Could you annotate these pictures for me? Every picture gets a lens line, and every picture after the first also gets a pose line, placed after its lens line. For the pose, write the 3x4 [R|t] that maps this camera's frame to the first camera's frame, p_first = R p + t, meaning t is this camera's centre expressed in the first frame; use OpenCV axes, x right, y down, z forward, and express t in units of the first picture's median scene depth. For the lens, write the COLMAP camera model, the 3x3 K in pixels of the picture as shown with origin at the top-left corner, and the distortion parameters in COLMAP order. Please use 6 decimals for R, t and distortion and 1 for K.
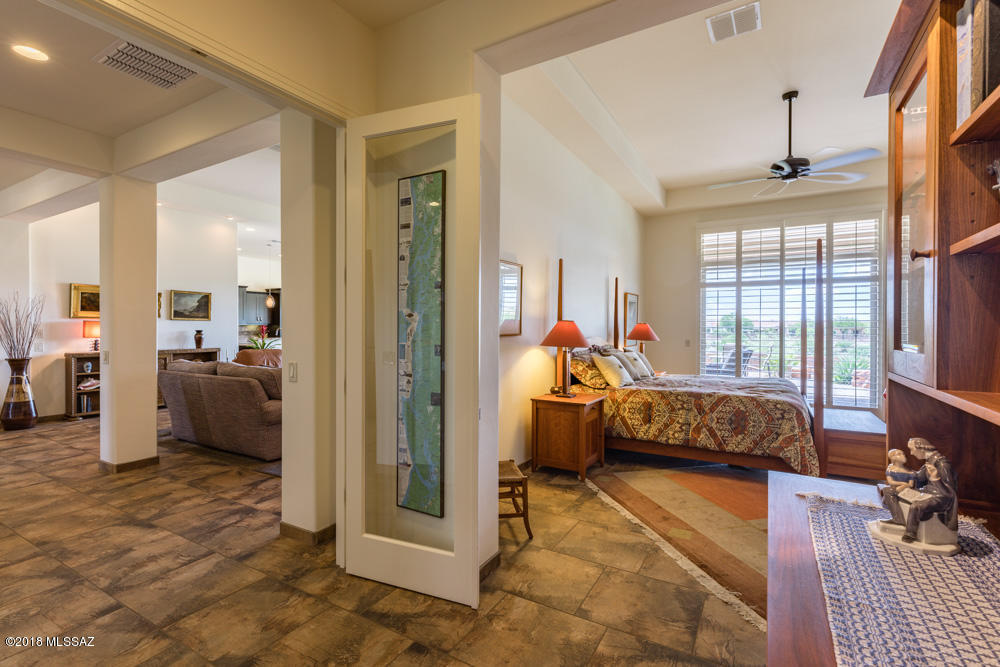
lens RADIAL K [[453.4, 0, 500.0], [0, 453.4, 333.5], [0, 0, 1]] dist [0.002362, 0.001029]
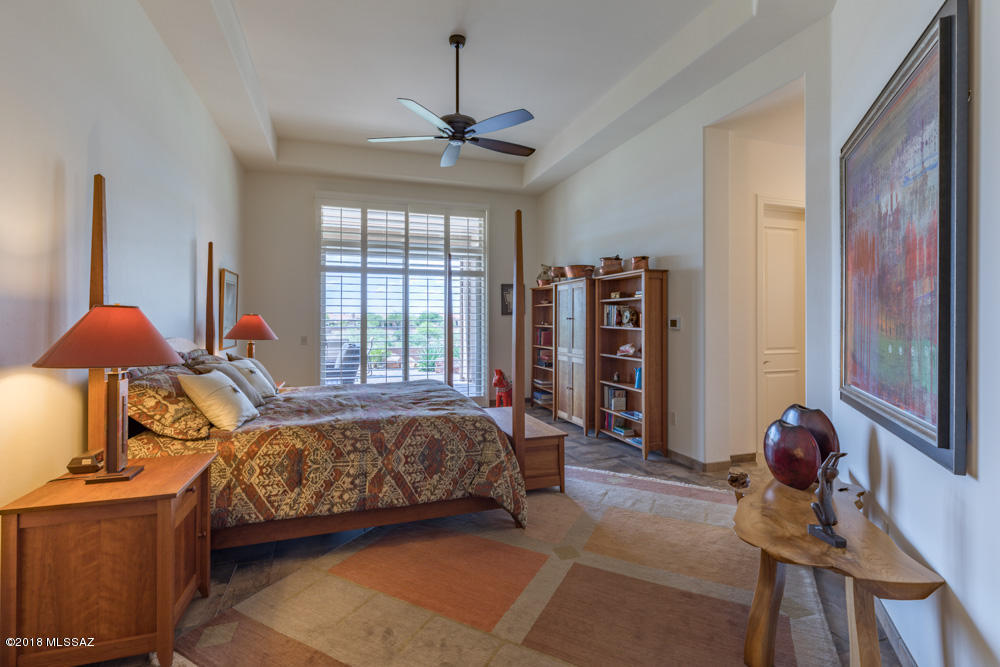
lens RADIAL K [[471.3, 0, 498.6], [0, 471.3, 317.8], [0, 0, 1]] dist [-0.000313, -0.000401]
pose [[0.663794, 0.002129, 0.747913, 0.046461], [0.012786, 0.999818, -0.014194, -0.004463], [-0.747806, 0.018984, 0.663645, 0.388004]]
